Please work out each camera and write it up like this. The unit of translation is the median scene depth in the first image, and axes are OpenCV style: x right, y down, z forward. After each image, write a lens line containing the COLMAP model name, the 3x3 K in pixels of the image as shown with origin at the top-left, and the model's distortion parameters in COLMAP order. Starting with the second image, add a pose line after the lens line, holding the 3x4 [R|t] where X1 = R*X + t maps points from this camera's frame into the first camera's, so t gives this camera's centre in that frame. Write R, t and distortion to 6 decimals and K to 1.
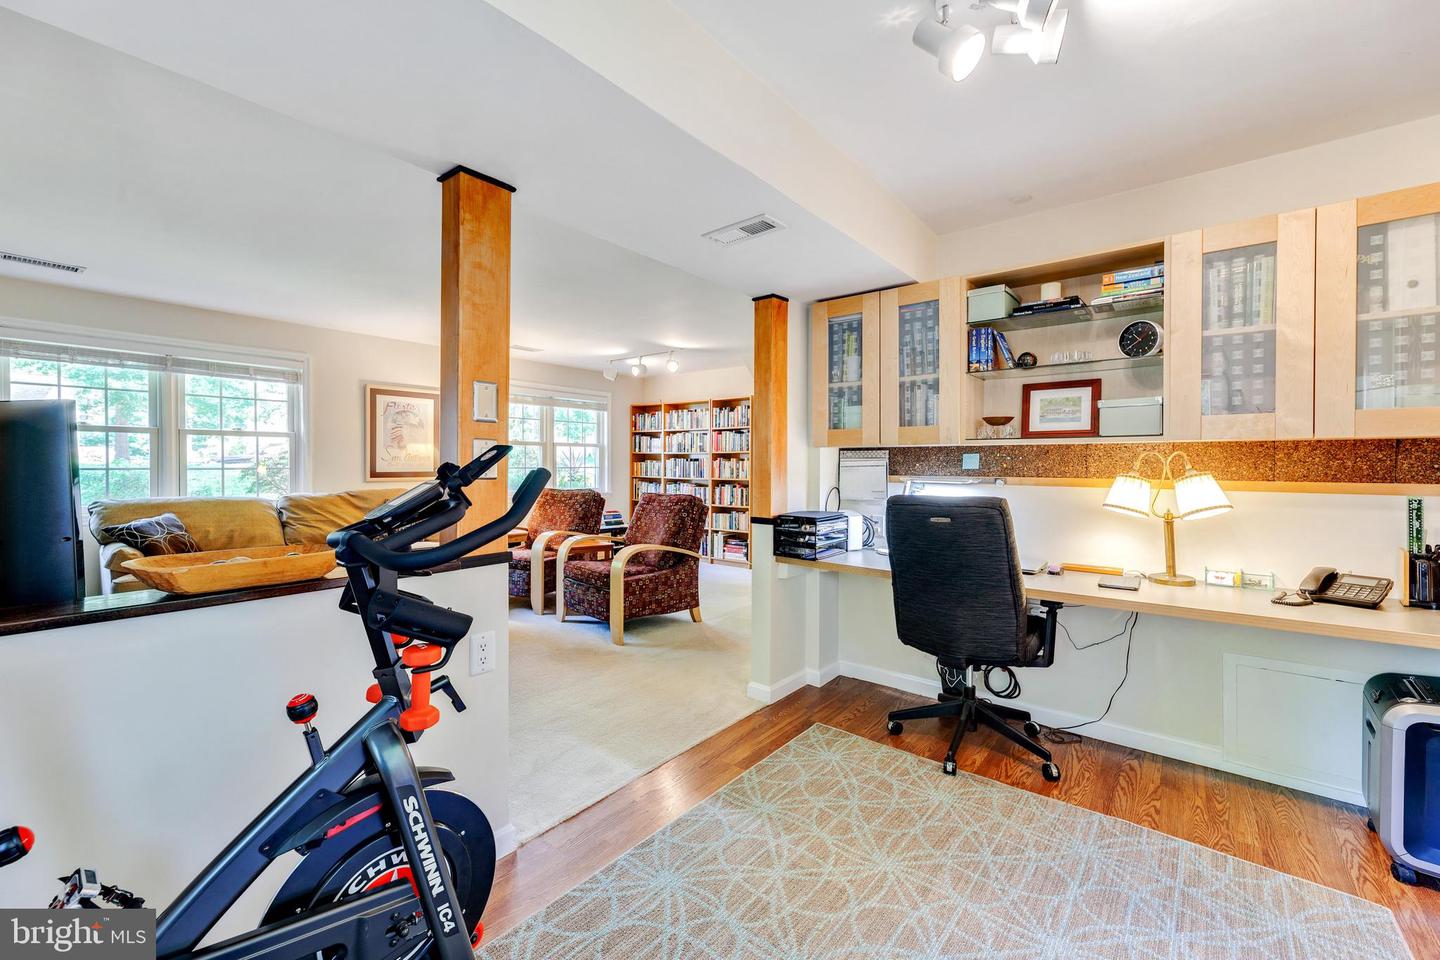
lens RADIAL K [[564.4, 0, 703.5], [0, 564.4, 466.5], [0, 0, 1]] dist [0.000259, 0.000138]
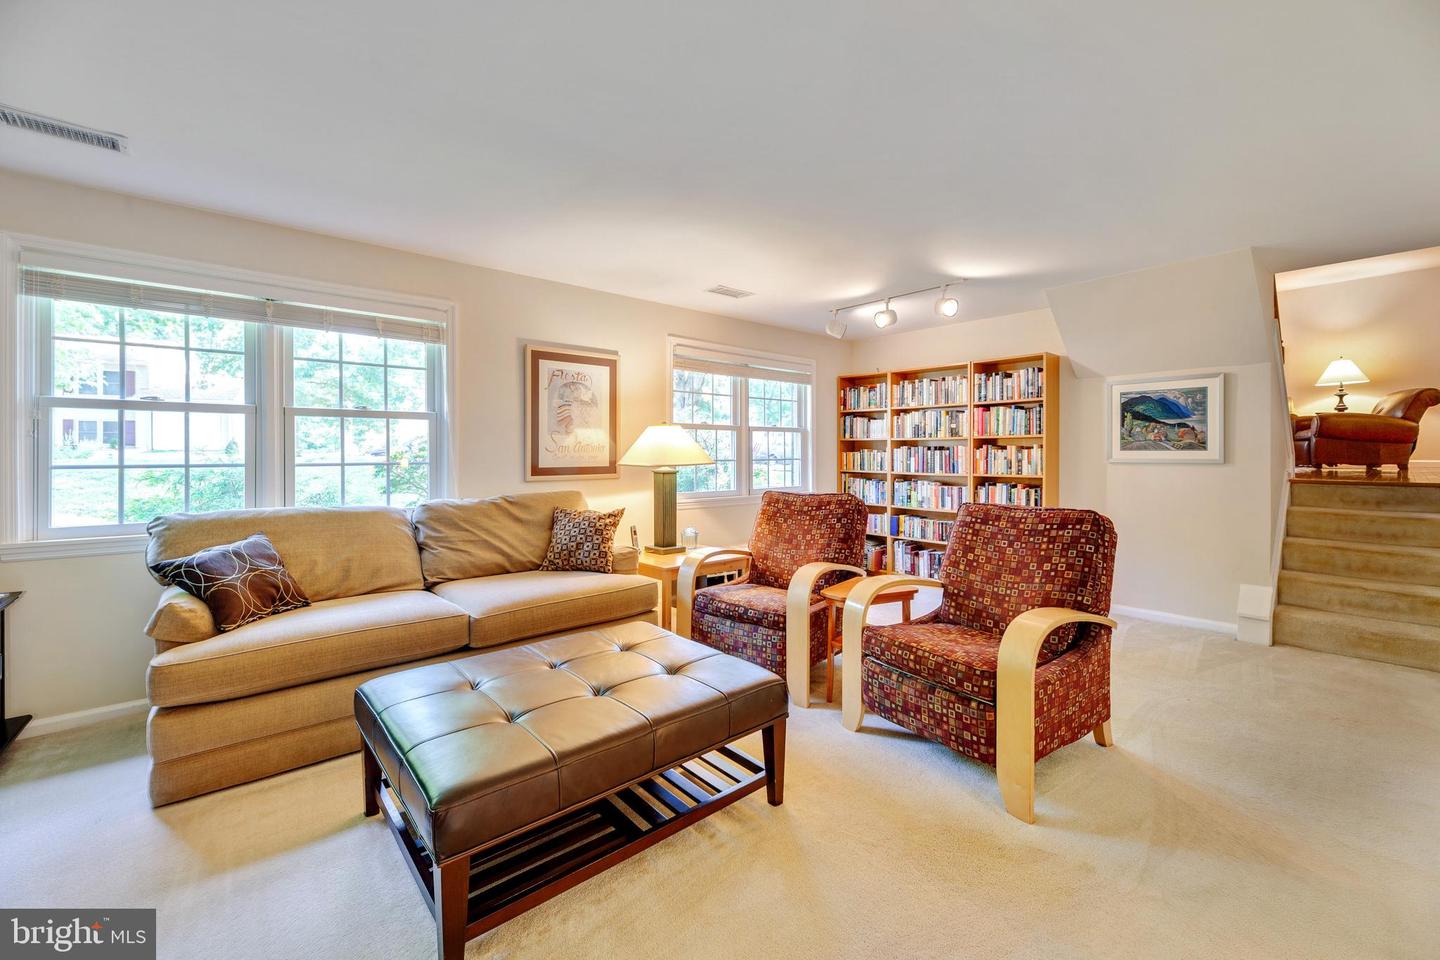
lens RADIAL K [[571.7, 0, 723.6], [0, 571.7, 453.2], [0, 0, 1]] dist [-0.011363, 0.000021]
pose [[0.986237, -0.005761, -0.165240, -0.181809], [0.004726, 0.999967, -0.006652, -0.001988], [0.165273, 0.005779, 0.986231, 0.257877]]
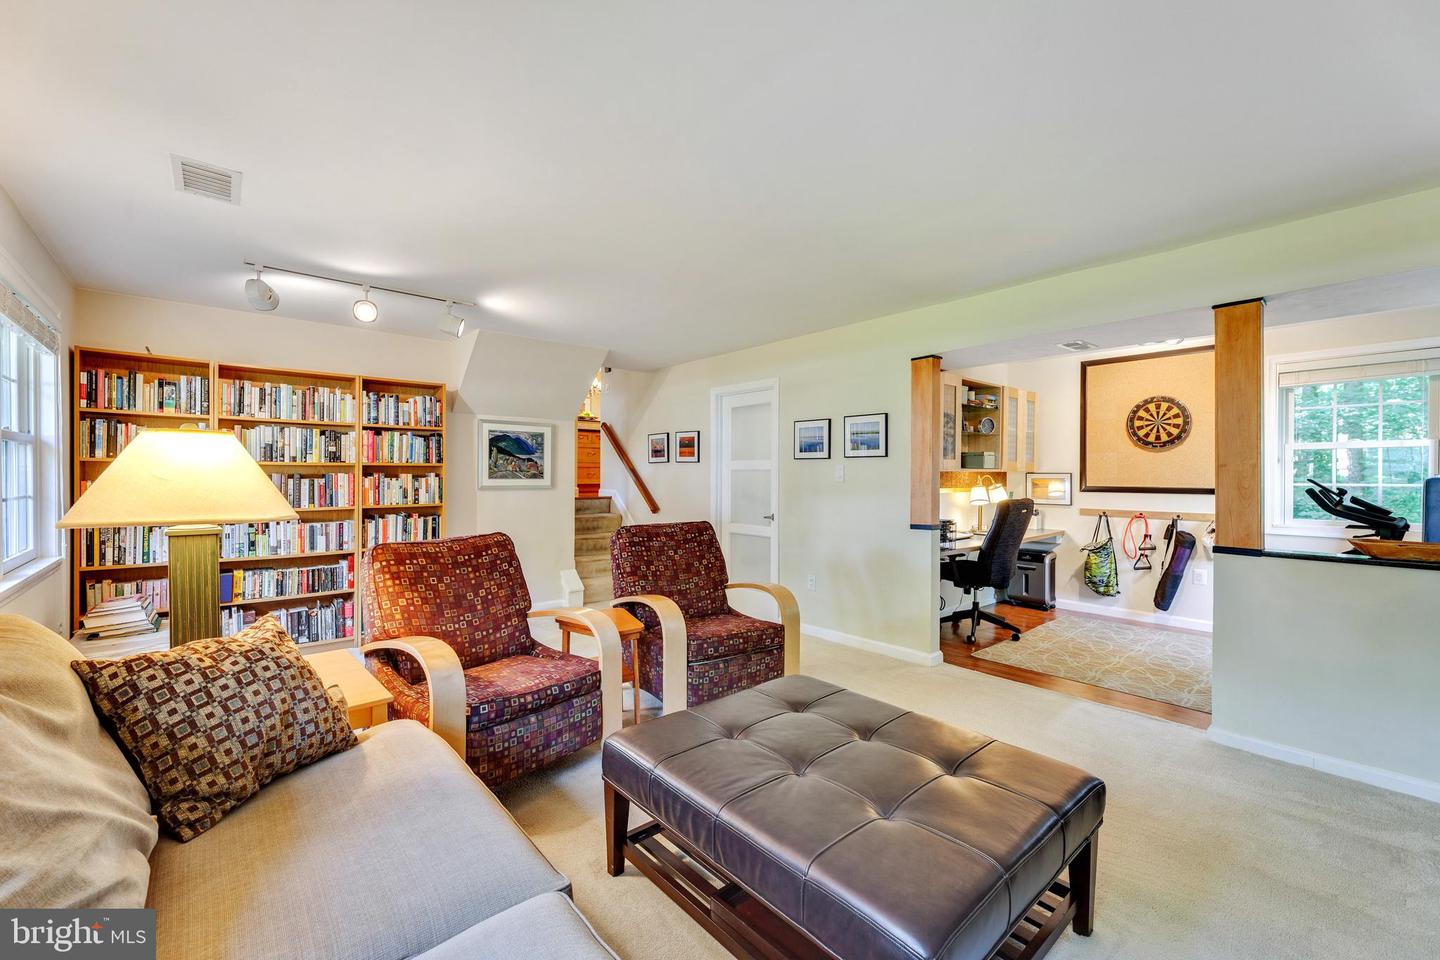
lens RADIAL K [[574.0, 0, 721.6], [0, 574.0, 479.1], [0, 0, 1]] dist [-0.002017, -0.000108]
pose [[0.184937, -0.010650, 0.982693, -0.545612], [0.004690, 0.999939, 0.009954, -0.013173], [-0.982739, 0.002768, 0.184976, 0.522538]]
